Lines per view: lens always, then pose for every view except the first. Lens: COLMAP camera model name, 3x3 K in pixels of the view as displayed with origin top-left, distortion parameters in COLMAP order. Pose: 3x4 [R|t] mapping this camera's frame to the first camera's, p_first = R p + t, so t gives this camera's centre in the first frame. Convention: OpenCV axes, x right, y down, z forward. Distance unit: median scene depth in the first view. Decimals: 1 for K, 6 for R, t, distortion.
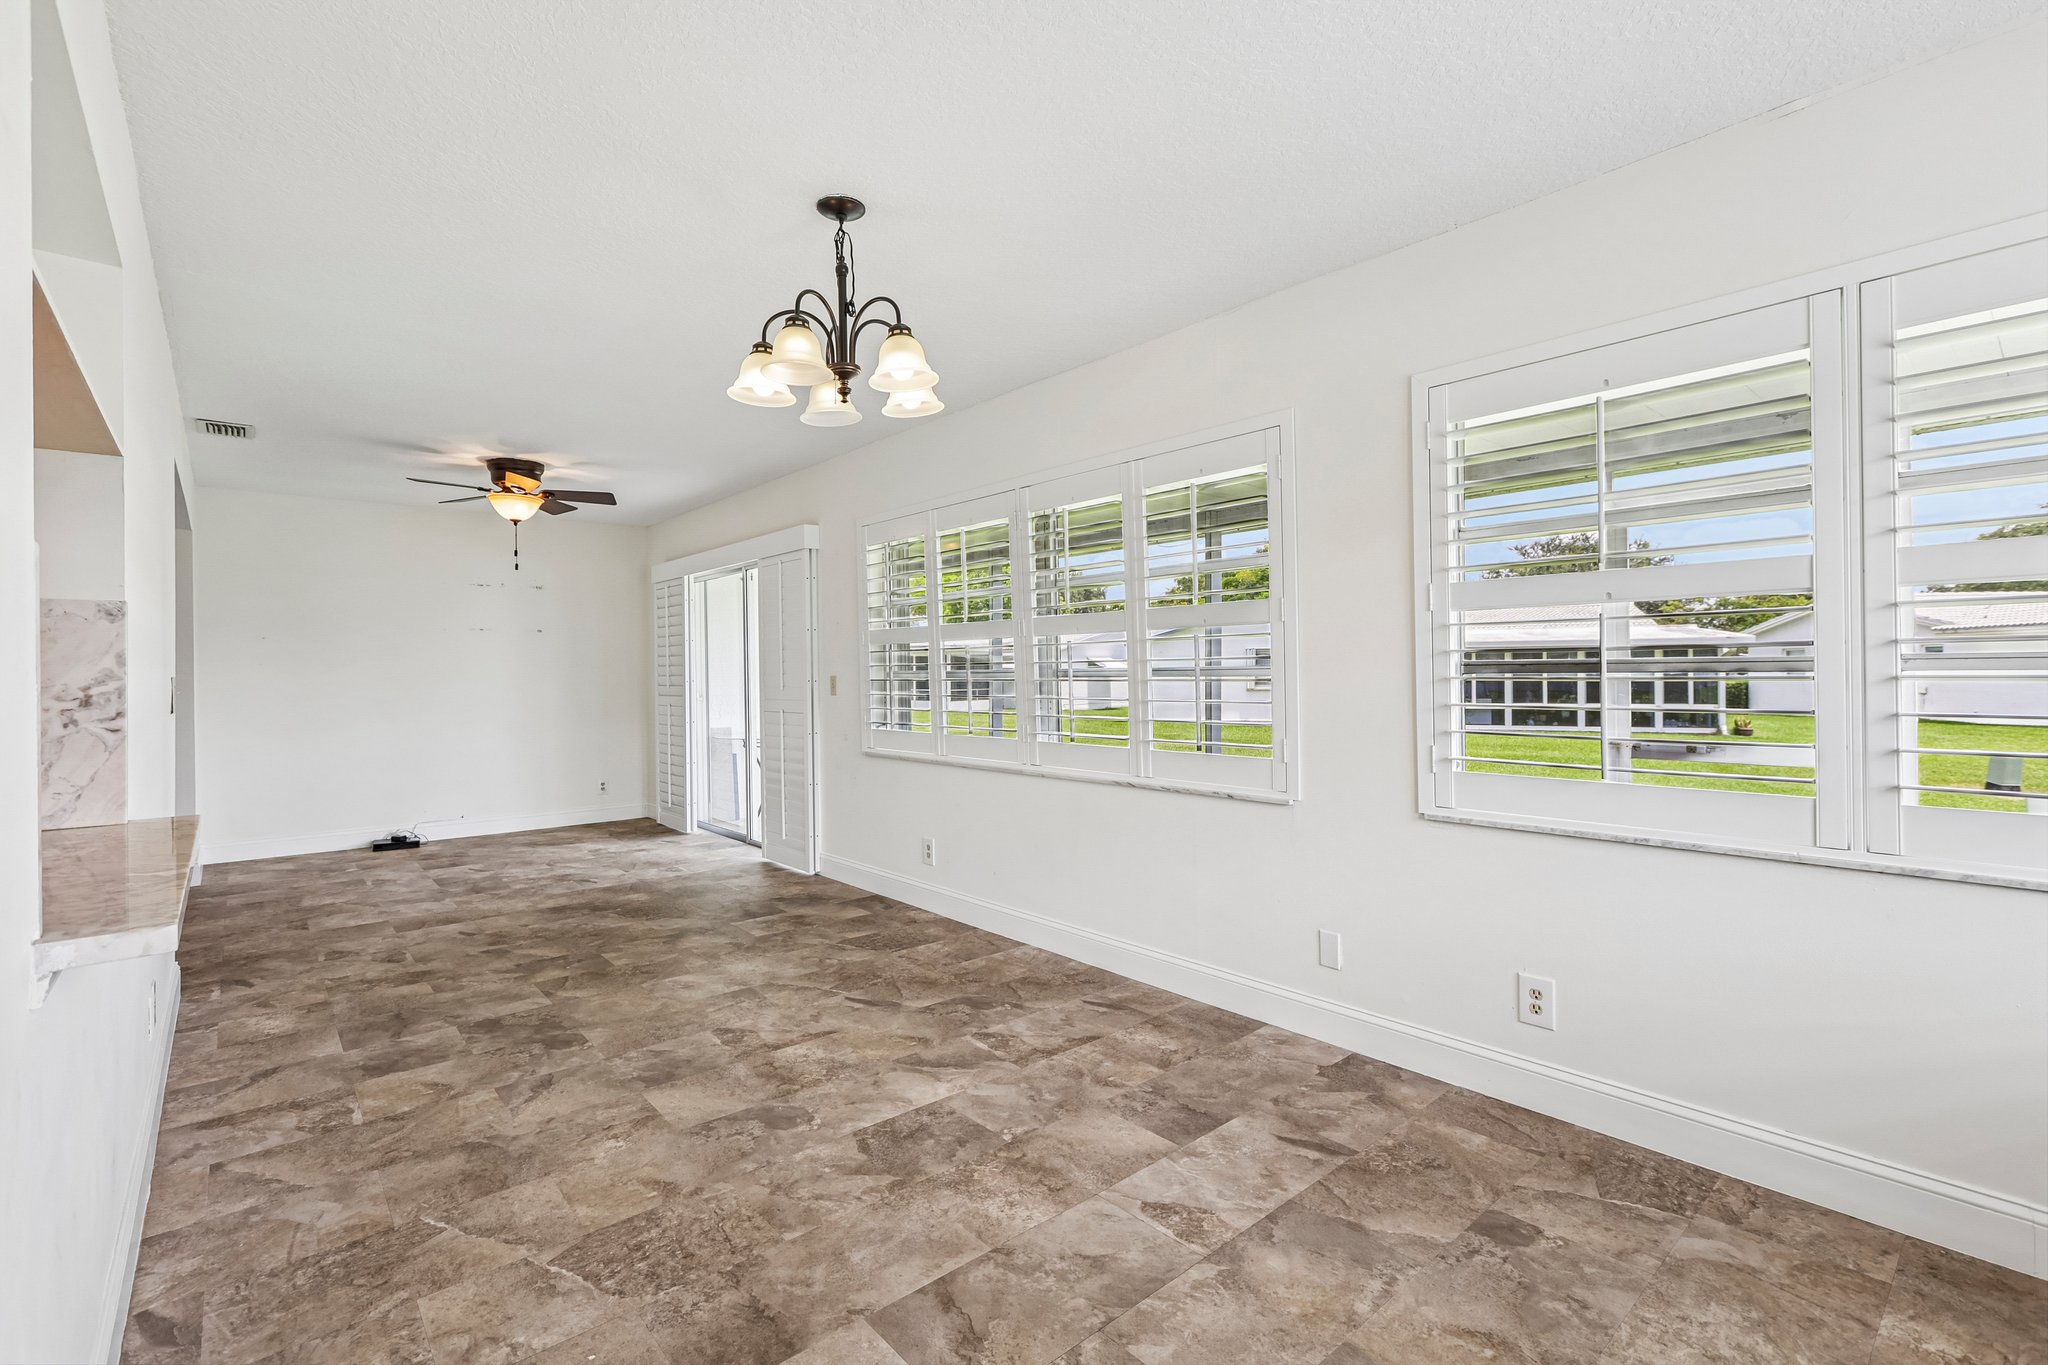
lens RADIAL K [[909.3, 0, 992.6], [0, 909.3, 664.4], [0, 0, 1]] dist [-0.002690, 0.002023]
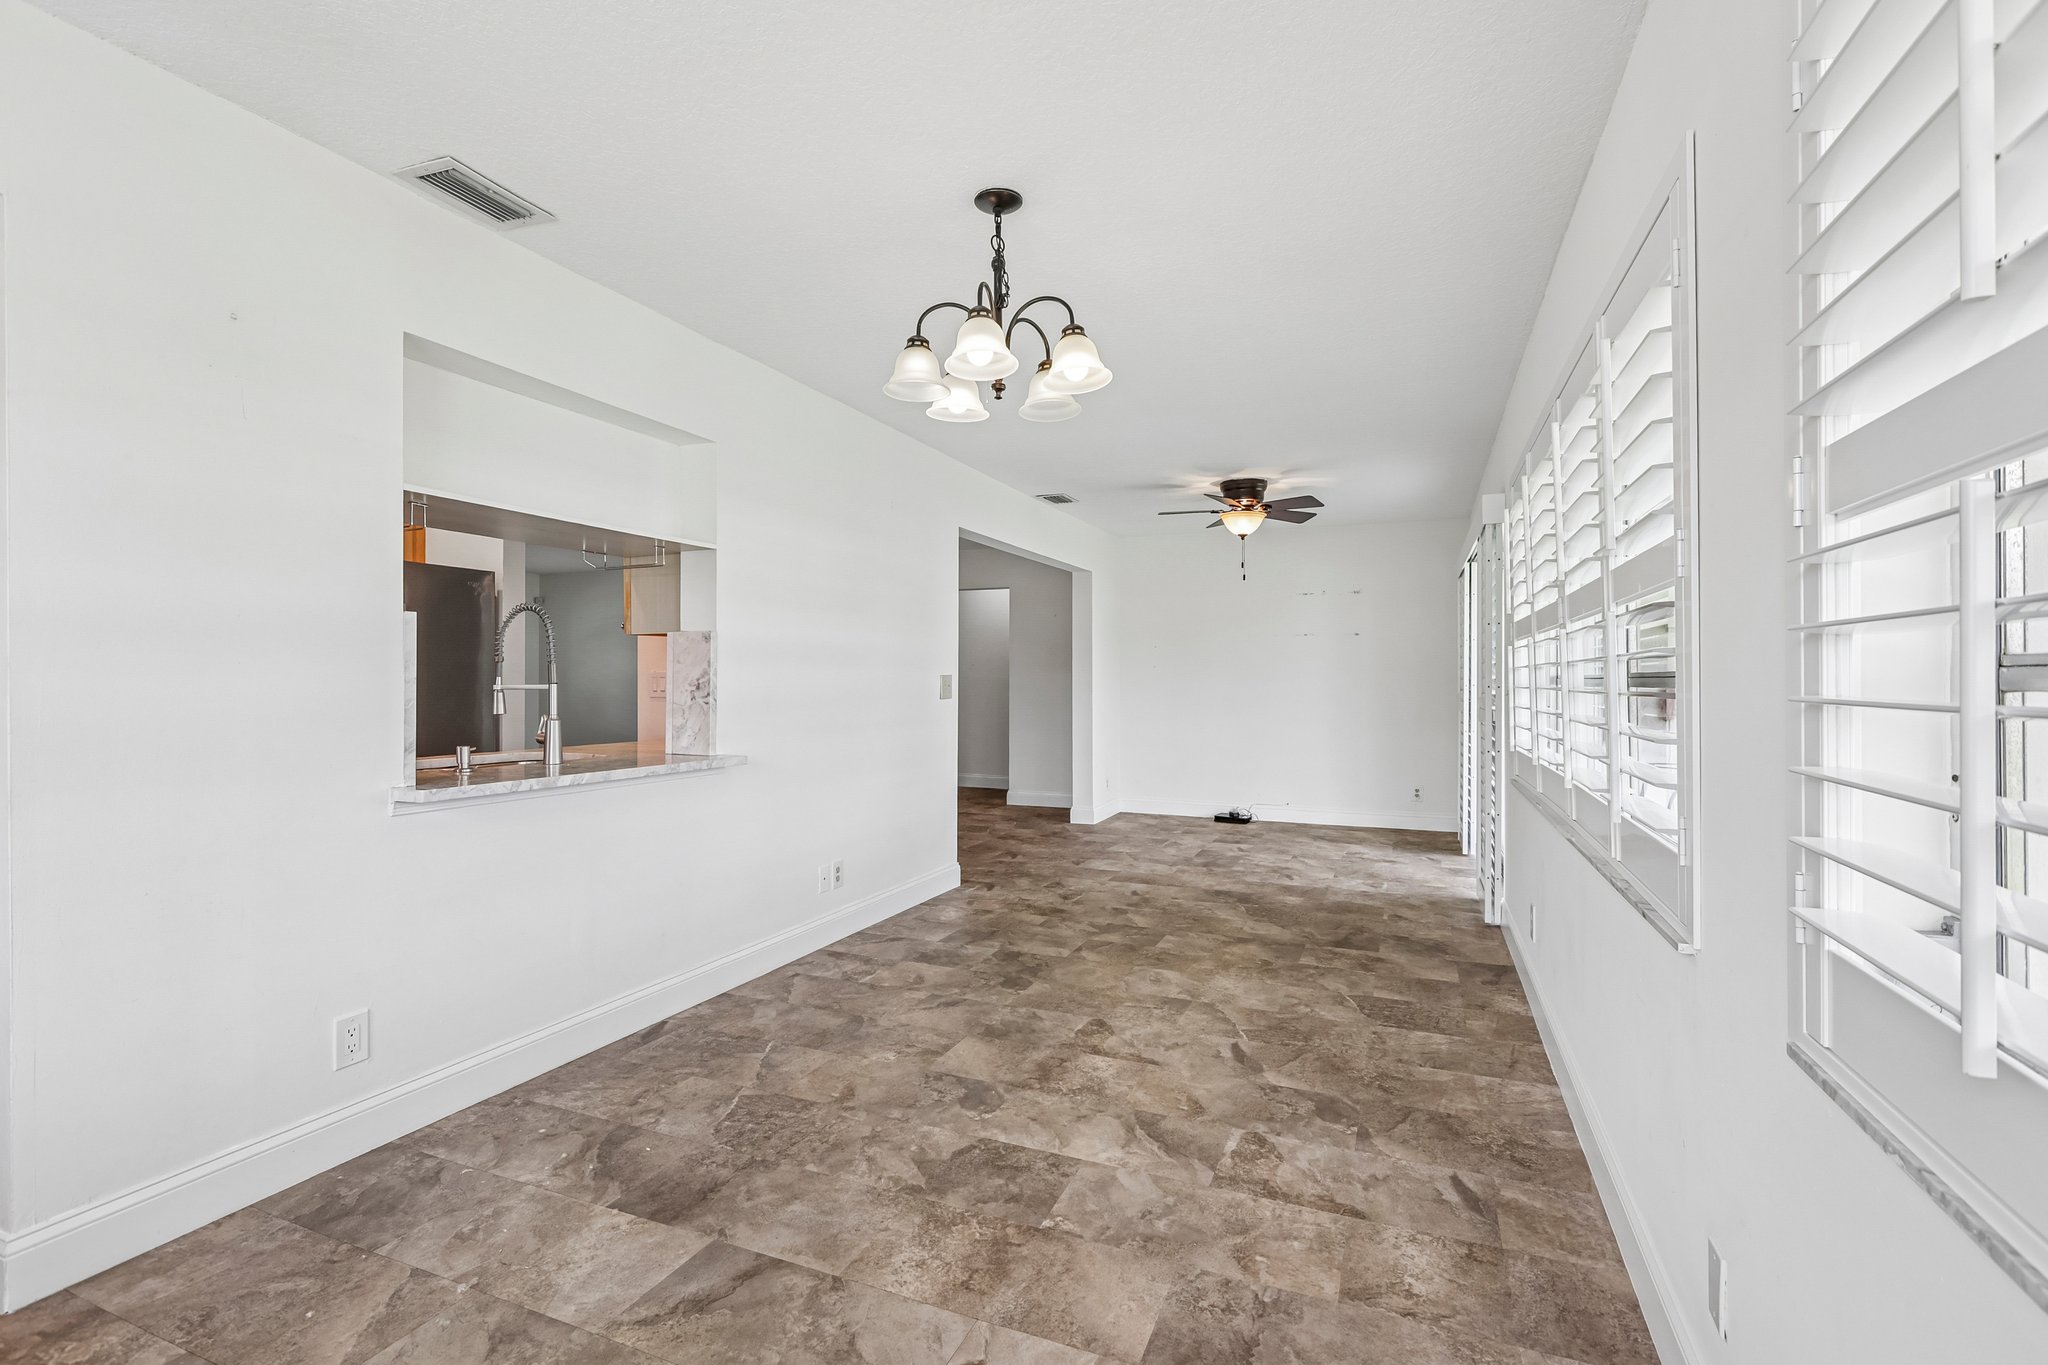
lens RADIAL K [[909.3, 0, 1036.1], [0, 909.3, 700.4], [0, 0, 1]] dist [-0.002690, 0.002023]
pose [[0.470374, 0.031421, -0.881907, 0.629682], [-0.000976, 0.999384, 0.035086, 0.001722], [0.882466, -0.015643, 0.470115, 0.506598]]
